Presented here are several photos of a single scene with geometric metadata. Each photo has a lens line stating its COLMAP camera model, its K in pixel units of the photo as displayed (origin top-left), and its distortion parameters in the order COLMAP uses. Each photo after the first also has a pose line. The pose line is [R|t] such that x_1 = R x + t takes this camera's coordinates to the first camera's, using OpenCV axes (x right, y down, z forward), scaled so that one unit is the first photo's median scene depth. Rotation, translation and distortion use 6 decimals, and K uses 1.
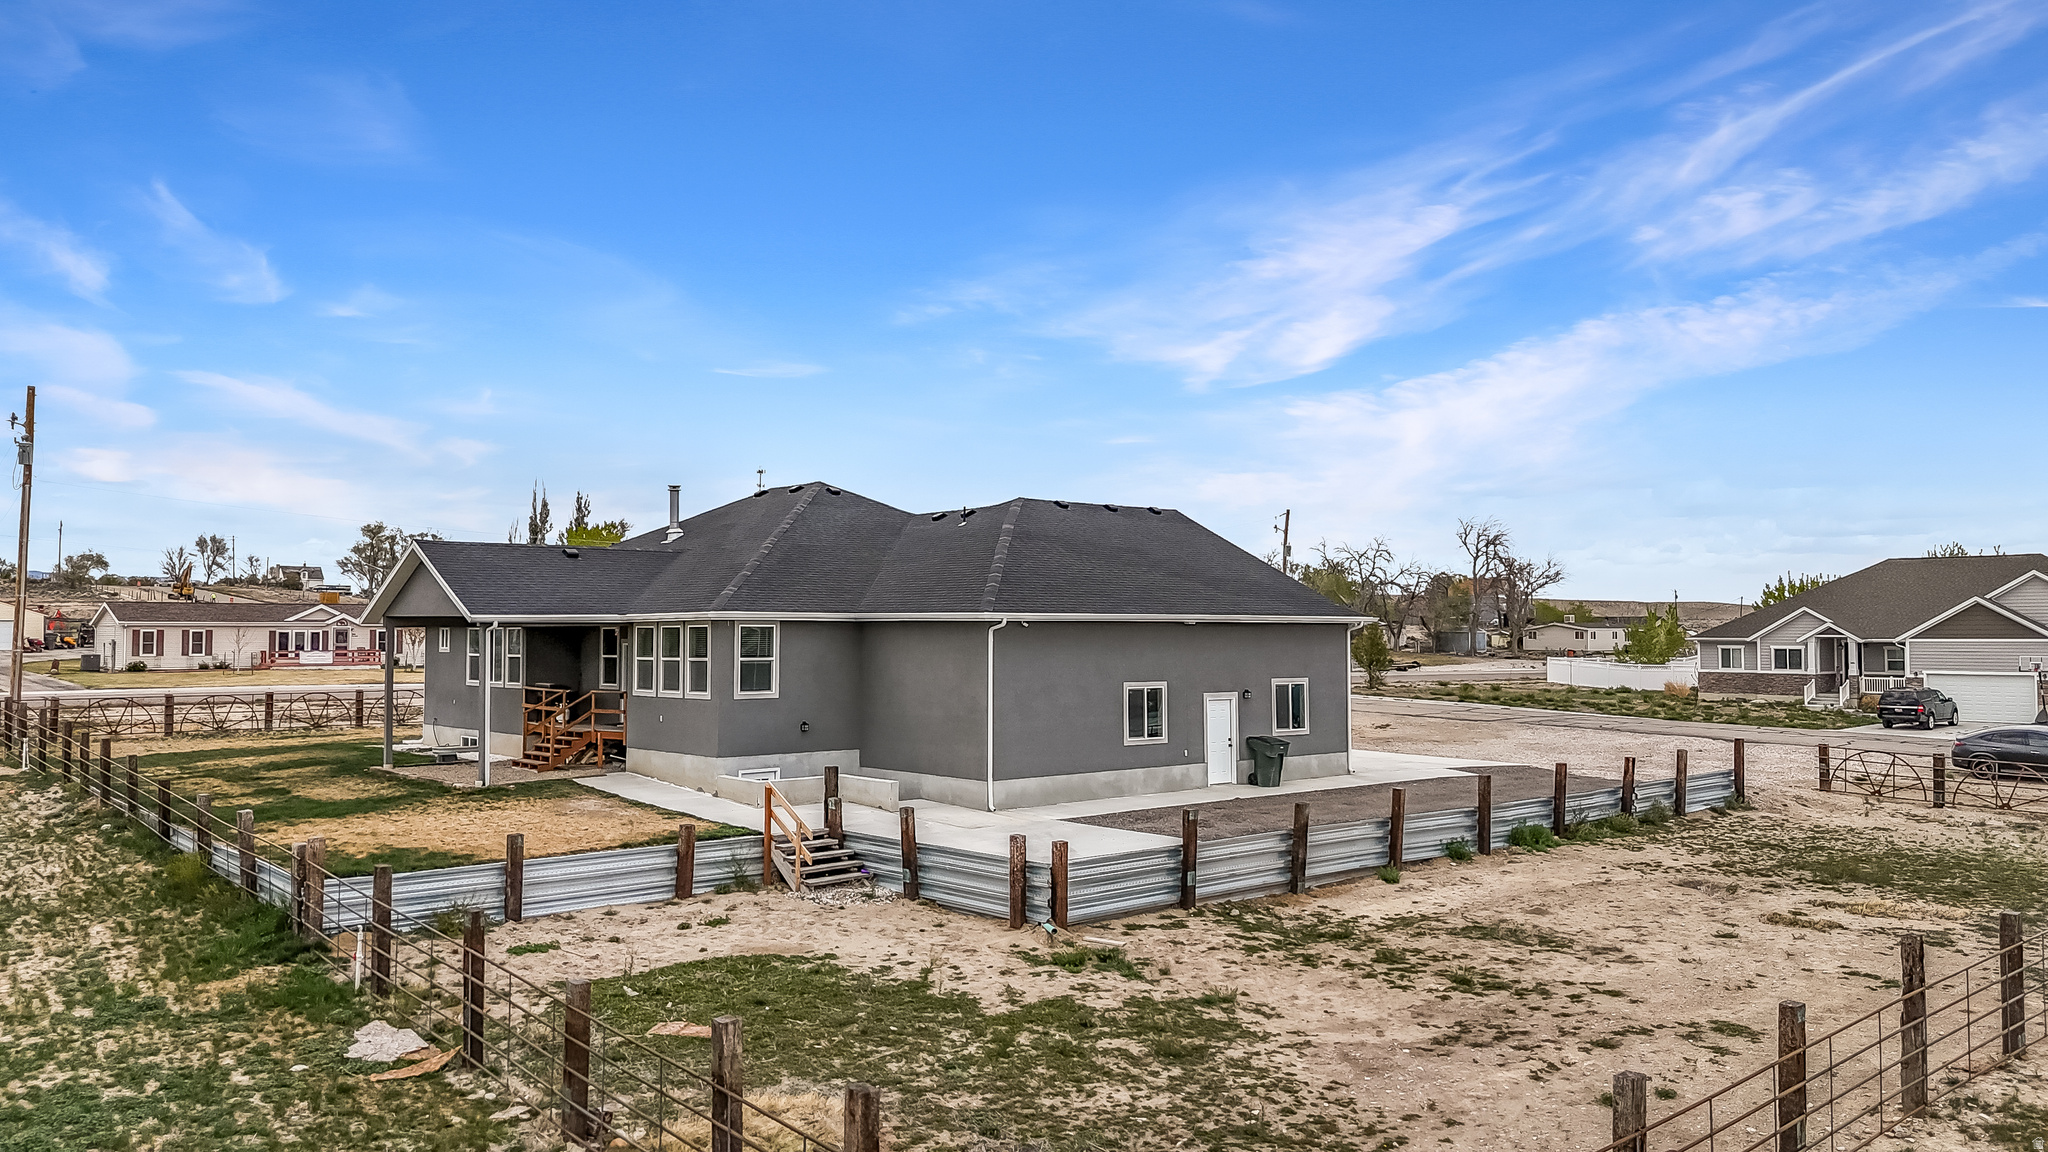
lens RADIAL K [[1503.1, 0, 1024.0], [0, 1503.1, 576.0], [0, 0, 1]] dist [0.084066, -0.082658]
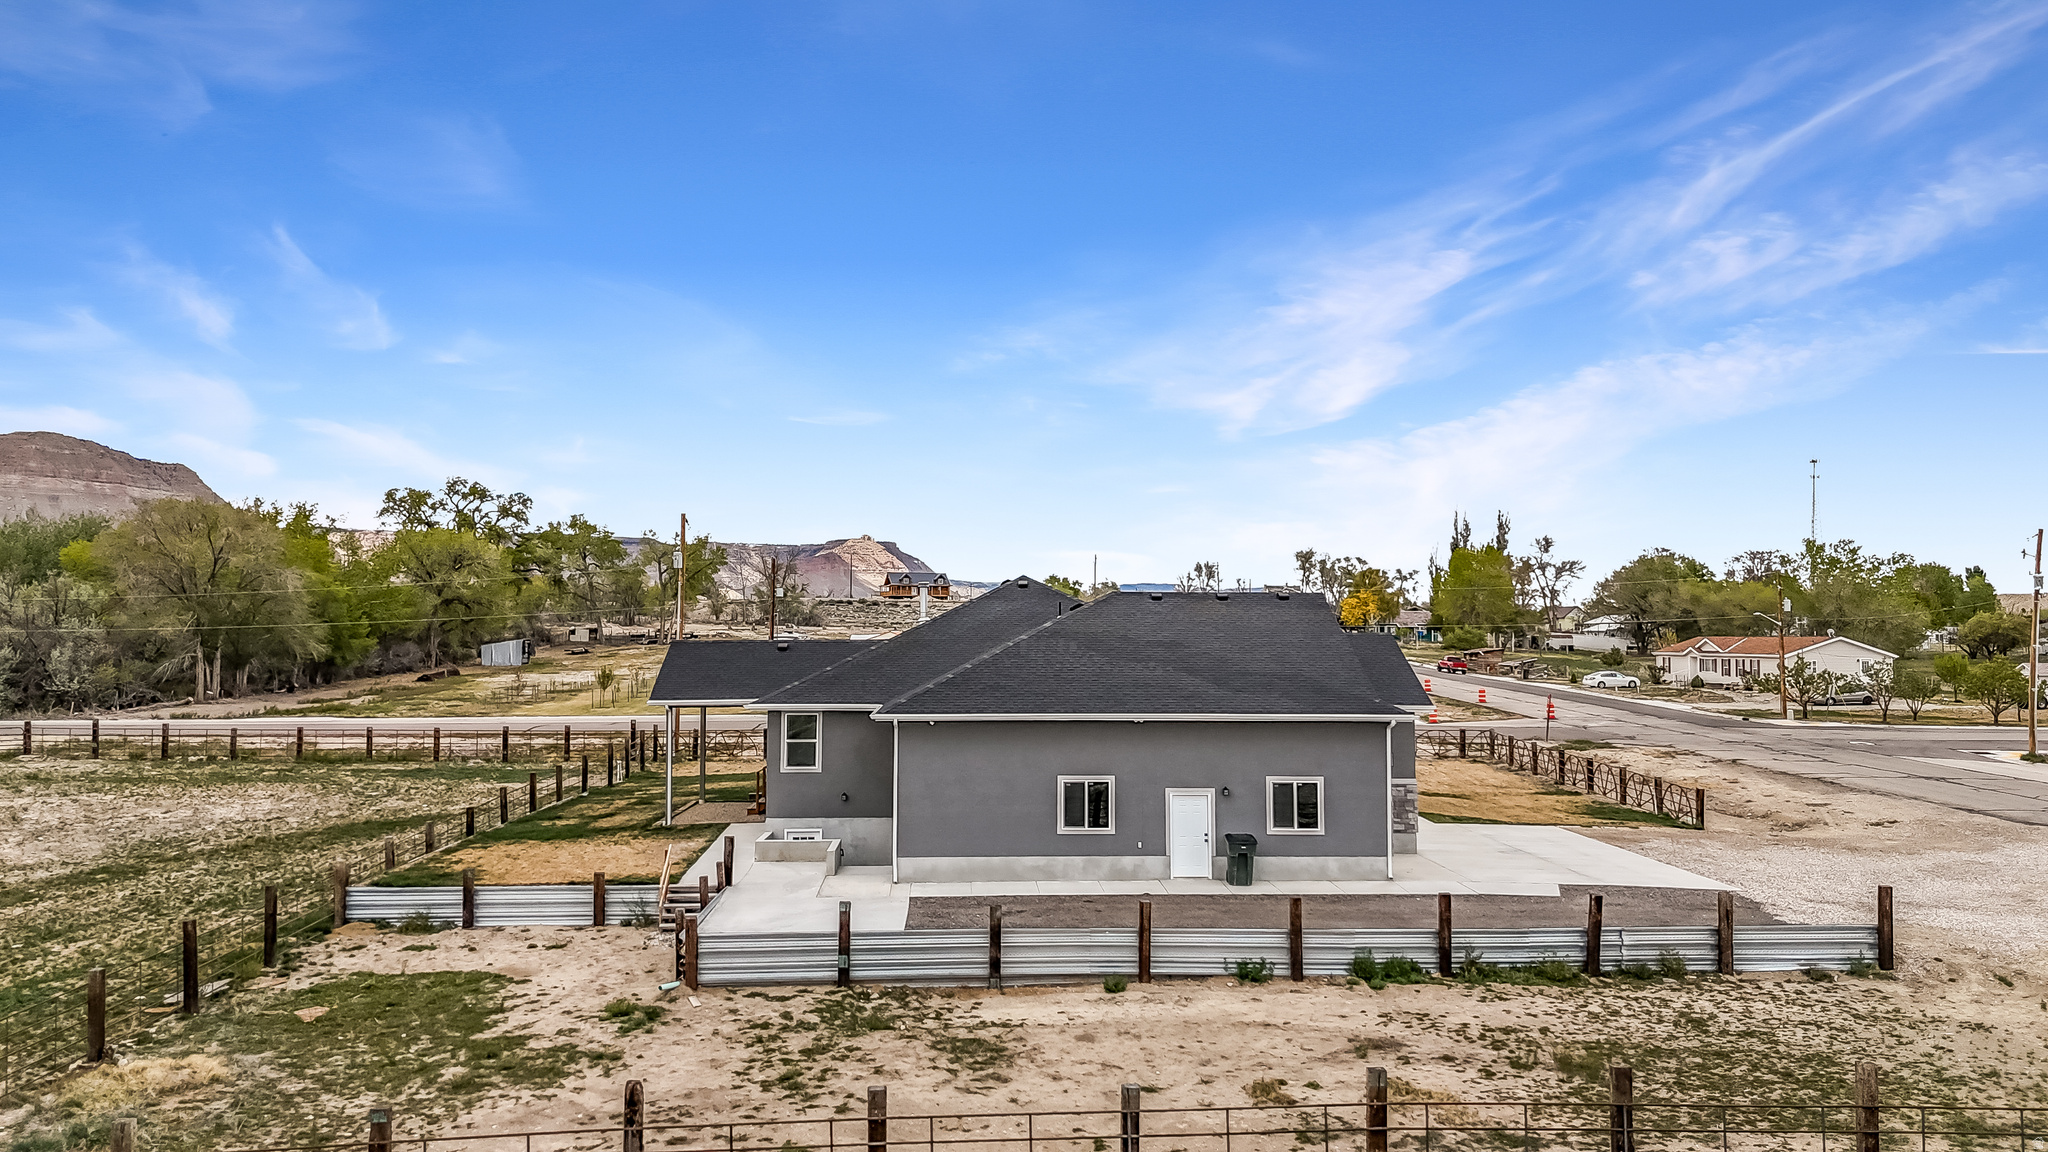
lens RADIAL K [[1503.1, 0, 1024.0], [0, 1503.1, 576.0], [0, 0, 1]] dist [0.084066, -0.082658]
pose [[0.783041, -0.022976, -0.621545, 0.687179], [0.020849, 0.999725, -0.010689, -0.059181], [0.621620, -0.004589, 0.783306, 0.124116]]
